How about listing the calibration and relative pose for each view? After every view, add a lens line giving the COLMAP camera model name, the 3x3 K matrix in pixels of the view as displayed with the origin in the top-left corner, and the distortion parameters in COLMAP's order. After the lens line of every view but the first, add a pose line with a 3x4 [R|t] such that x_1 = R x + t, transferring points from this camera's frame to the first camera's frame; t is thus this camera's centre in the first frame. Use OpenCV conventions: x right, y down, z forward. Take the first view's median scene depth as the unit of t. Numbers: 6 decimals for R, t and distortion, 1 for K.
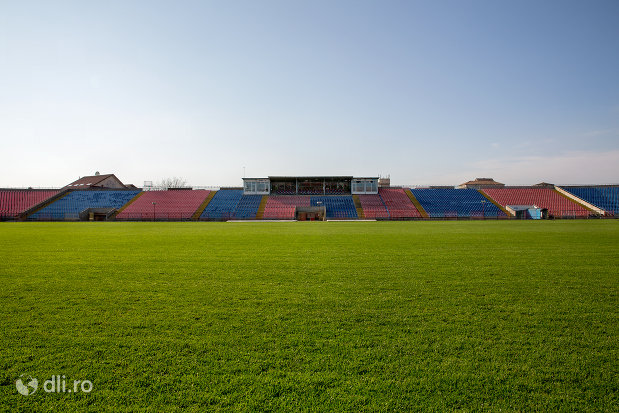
lens RADIAL K [[432.5, 0, 307.2], [0, 432.5, 199.4], [0, 0, 1]] dist [-0.132540, 0.102270]
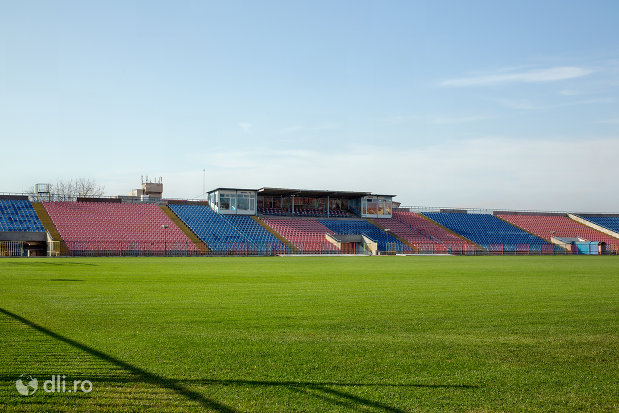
lens RADIAL K [[834.5, 0, 309.5], [0, 834.5, 206.5], [0, 0, 1]] dist [0.000769, -0.003233]
pose [[0.849794, 0.031928, 0.526147, -0.685968], [-0.025572, 0.999486, -0.019348, -0.001668], [-0.526494, 0.002987, 0.850174, -0.109270]]
